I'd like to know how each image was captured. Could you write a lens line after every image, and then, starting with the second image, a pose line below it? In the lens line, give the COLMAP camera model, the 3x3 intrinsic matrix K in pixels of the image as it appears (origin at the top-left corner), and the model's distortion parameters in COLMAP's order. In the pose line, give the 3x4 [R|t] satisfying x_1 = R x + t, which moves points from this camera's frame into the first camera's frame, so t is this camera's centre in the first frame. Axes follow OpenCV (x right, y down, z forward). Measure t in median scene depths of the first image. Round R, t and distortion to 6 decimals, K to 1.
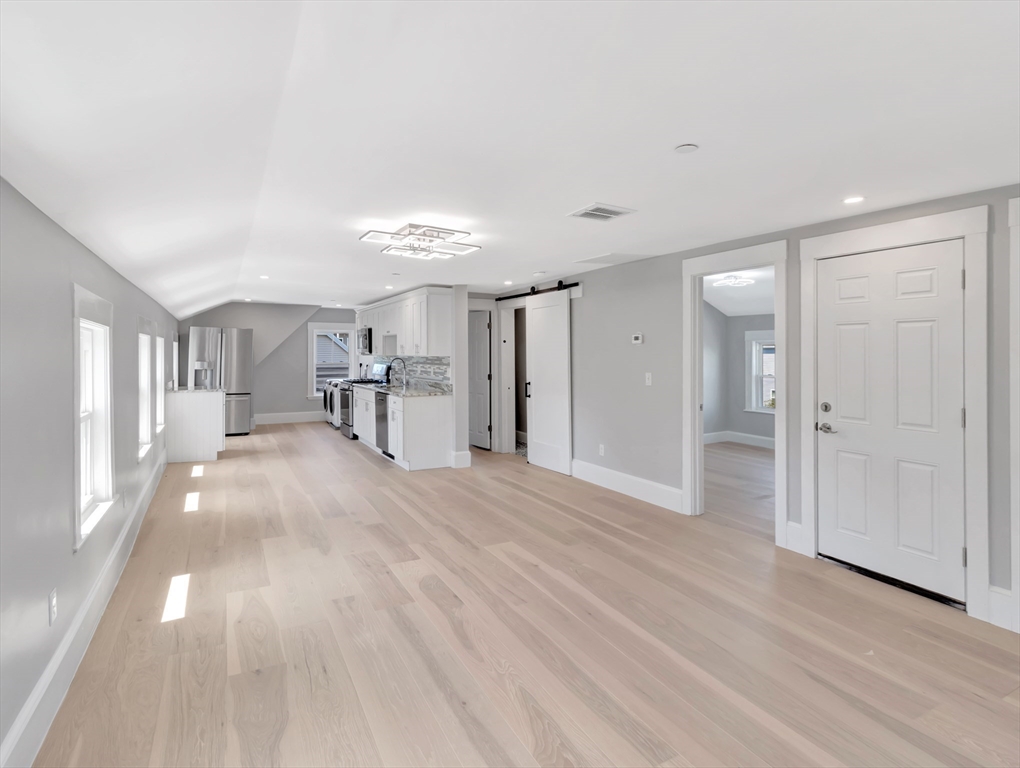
lens RADIAL K [[530.2, 0, 514.3], [0, 530.2, 354.8], [0, 0, 1]] dist [0.002178, -0.000431]
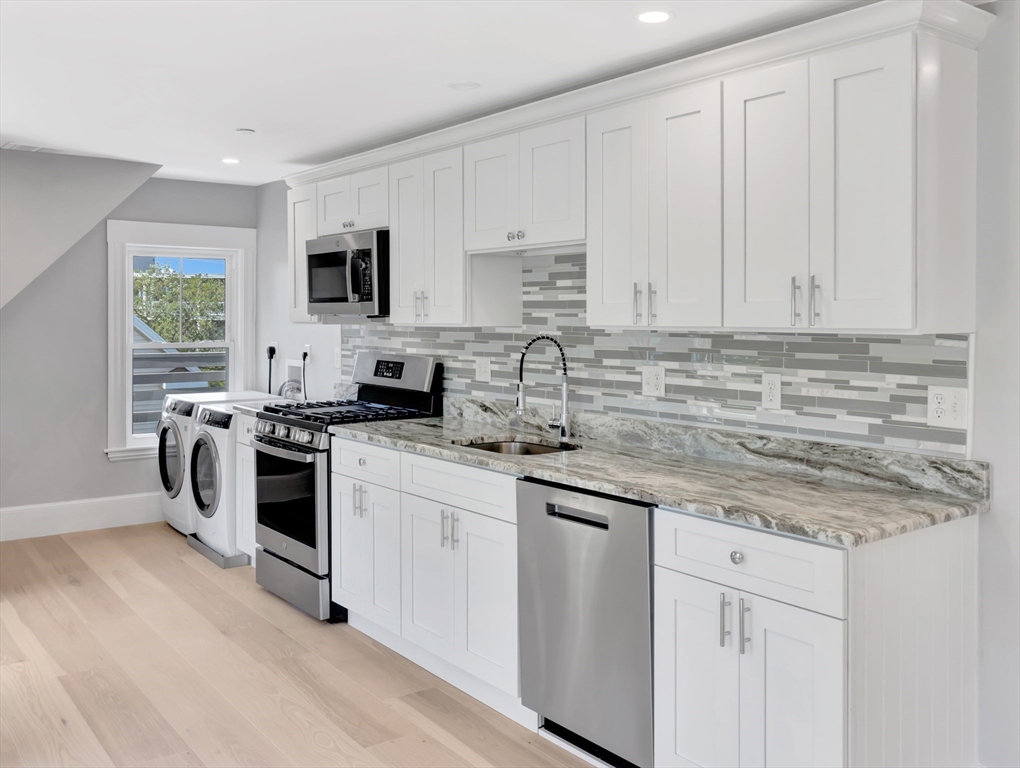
lens RADIAL K [[920.7, 0, 511.1], [0, 920.7, 325.5], [0, 0, 1]] dist [-0.002708, -0.000666]
pose [[0.989205, 0.008702, 0.146282, -0.361381], [-0.009209, 0.999954, 0.002786, -0.000069], [-0.146251, -0.004103, 0.989239, 0.648085]]
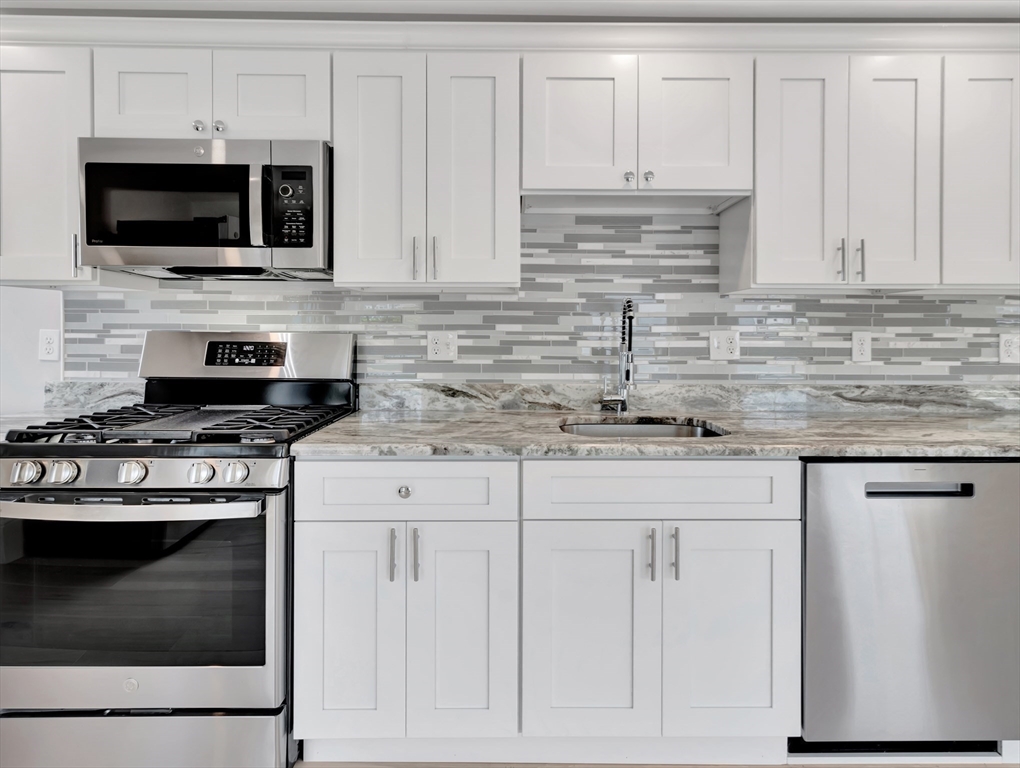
lens RADIAL K [[535.2, 0, 510.1], [0, 535.2, 331.6], [0, 0, 1]] dist [0.004028, -0.000186]
pose [[0.480884, 0.012432, 0.876696, -0.539070], [-0.002967, 0.999917, -0.012551, 0.028347], [-0.876779, 0.003434, 0.480881, 1.108937]]
